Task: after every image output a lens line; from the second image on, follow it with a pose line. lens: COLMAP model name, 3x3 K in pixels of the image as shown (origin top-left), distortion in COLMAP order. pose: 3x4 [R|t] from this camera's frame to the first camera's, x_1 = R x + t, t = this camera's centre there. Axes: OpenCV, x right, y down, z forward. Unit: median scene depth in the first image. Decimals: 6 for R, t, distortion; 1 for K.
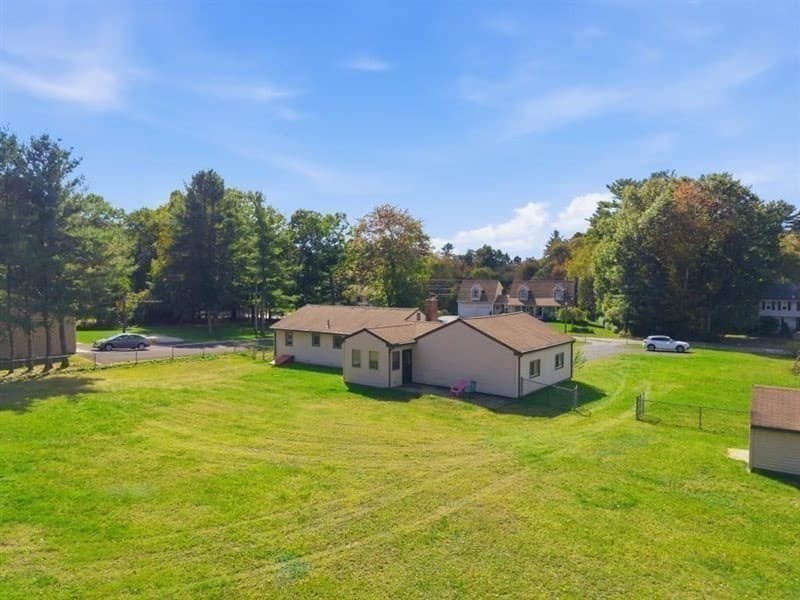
lens RADIAL K [[533.8, 0, 400.0], [0, 533.8, 300.0], [0, 0, 1]] dist [0.035355, -0.001831]
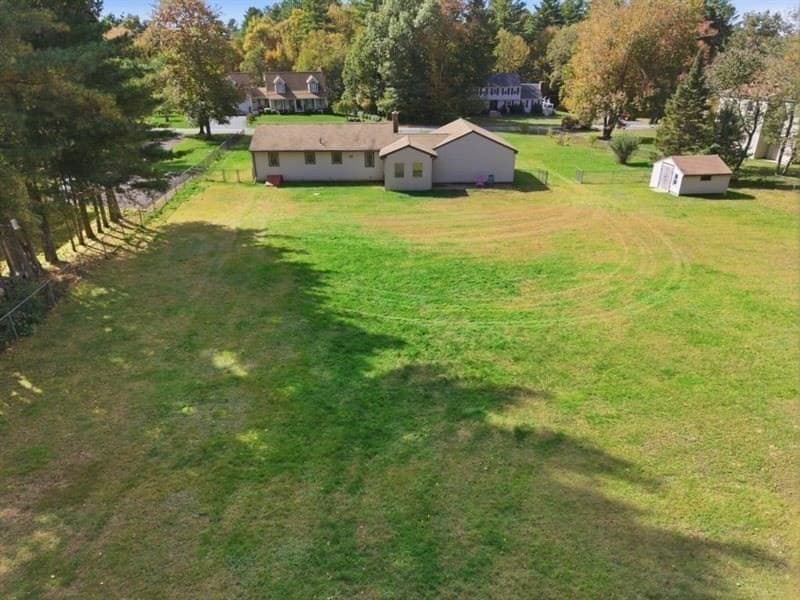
lens RADIAL K [[533.8, 0, 400.0], [0, 533.8, 300.0], [0, 0, 1]] dist [0.035355, -0.001831]
pose [[0.778220, -0.265643, 0.569042, -0.502796], [0.025798, 0.918887, 0.393677, -0.061465], [-0.627462, -0.291687, 0.721949, -0.008999]]
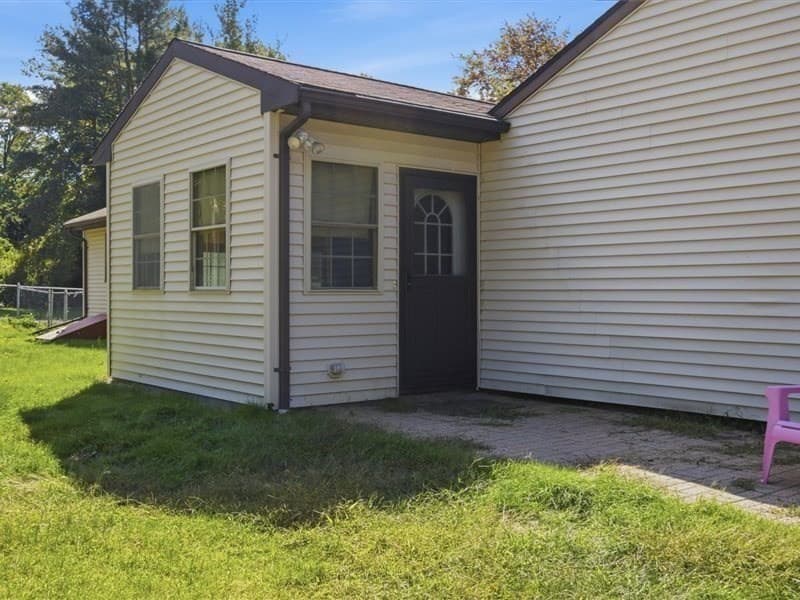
lens RADIAL K [[850.4, 0, 400.0], [0, 850.4, 300.0], [0, 0, 1]] dist [0.027253, 0.013069]
pose [[0.974870, 0.011681, -0.222466, 0.032445], [-0.018211, 0.999461, -0.027323, 0.076690], [0.222027, 0.030688, 0.974557, 0.424091]]
